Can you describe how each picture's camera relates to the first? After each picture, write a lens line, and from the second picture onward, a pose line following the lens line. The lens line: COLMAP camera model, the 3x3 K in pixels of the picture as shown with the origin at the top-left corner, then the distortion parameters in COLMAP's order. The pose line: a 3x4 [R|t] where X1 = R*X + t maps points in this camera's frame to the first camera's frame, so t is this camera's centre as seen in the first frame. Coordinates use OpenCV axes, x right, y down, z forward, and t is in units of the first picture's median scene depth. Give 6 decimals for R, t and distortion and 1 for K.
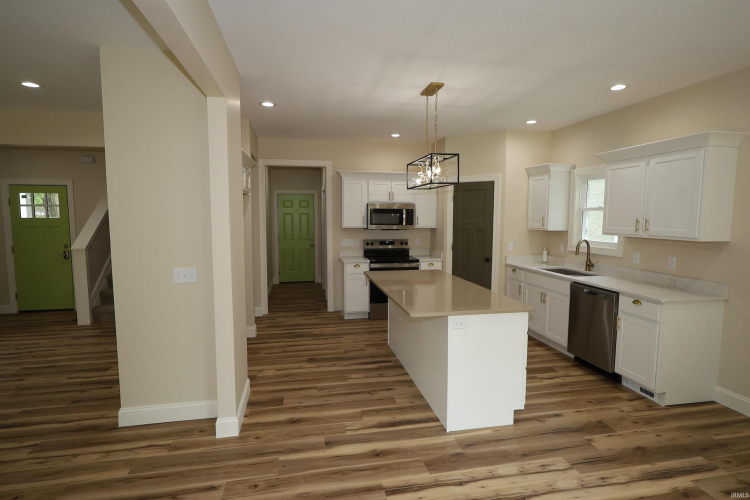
lens RADIAL K [[390.8, 0, 375.0], [0, 390.8, 250.0], [0, 0, 1]] dist [-0.002859, 0.000426]
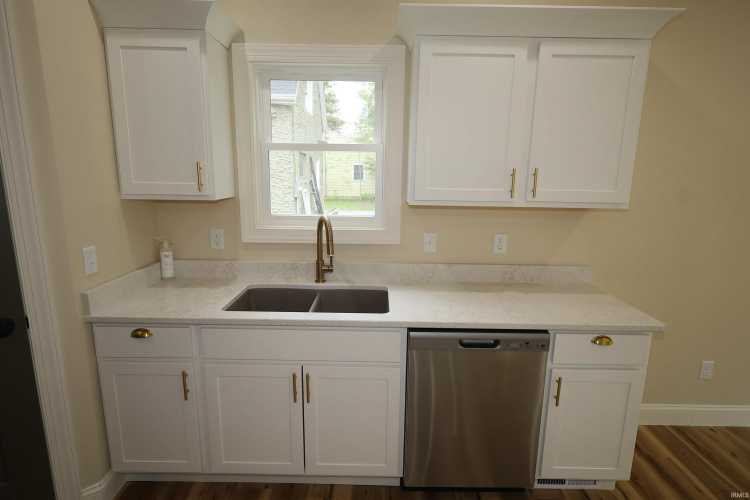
lens RADIAL K [[390.8, 0, 375.0], [0, 390.8, 250.0], [0, 0, 1]] dist [-0.002859, 0.000426]
pose [[0.188175, -0.193089, 0.962968, 0.097487], [0.071927, 0.980560, 0.182561, -0.055748], [-0.979498, 0.034910, 0.198405, 0.722927]]
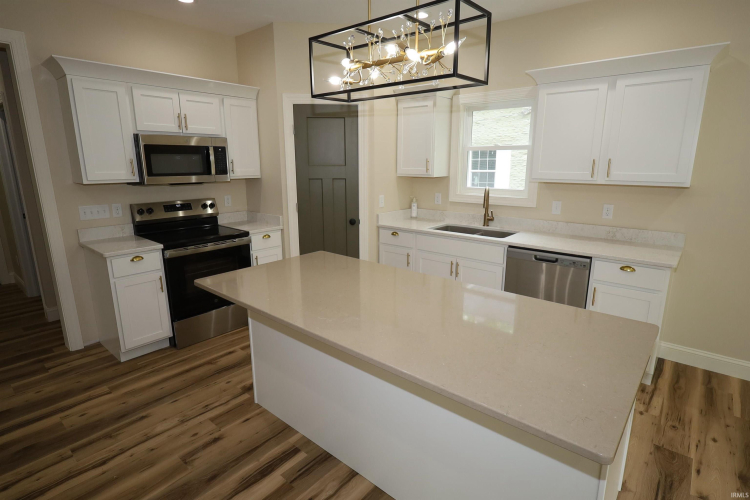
lens RADIAL K [[390.8, 0, 375.0], [0, 390.8, 250.0], [0, 0, 1]] dist [-0.002859, 0.000426]
pose [[0.780866, -0.146089, 0.607376, -0.117545], [0.060118, 0.985332, 0.159707, -0.035571], [-0.621799, -0.088195, 0.778195, 0.434470]]
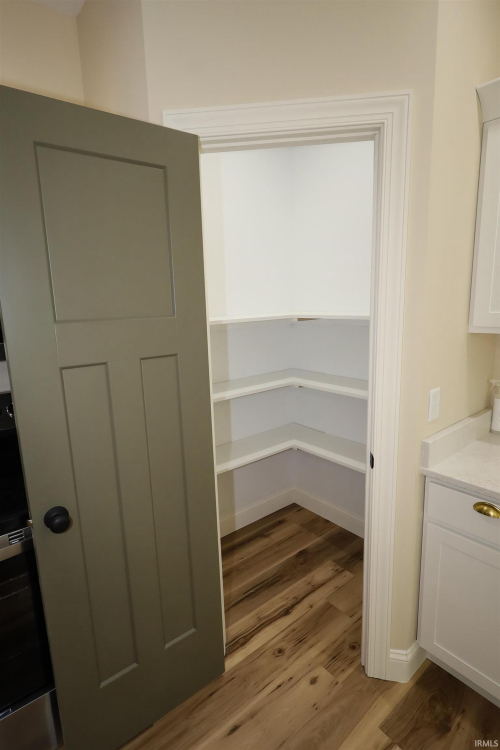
lens RADIAL K [[390.8, 0, 250.0], [0, 390.8, 375.0], [0, 0, 1]] dist [-0.002859, 0.000426]
pose [[0.881935, -0.124781, 0.454556, 0.121419], [0.080084, 0.989971, 0.116379, -0.068284], [-0.464519, -0.066236, 0.883083, 0.828271]]
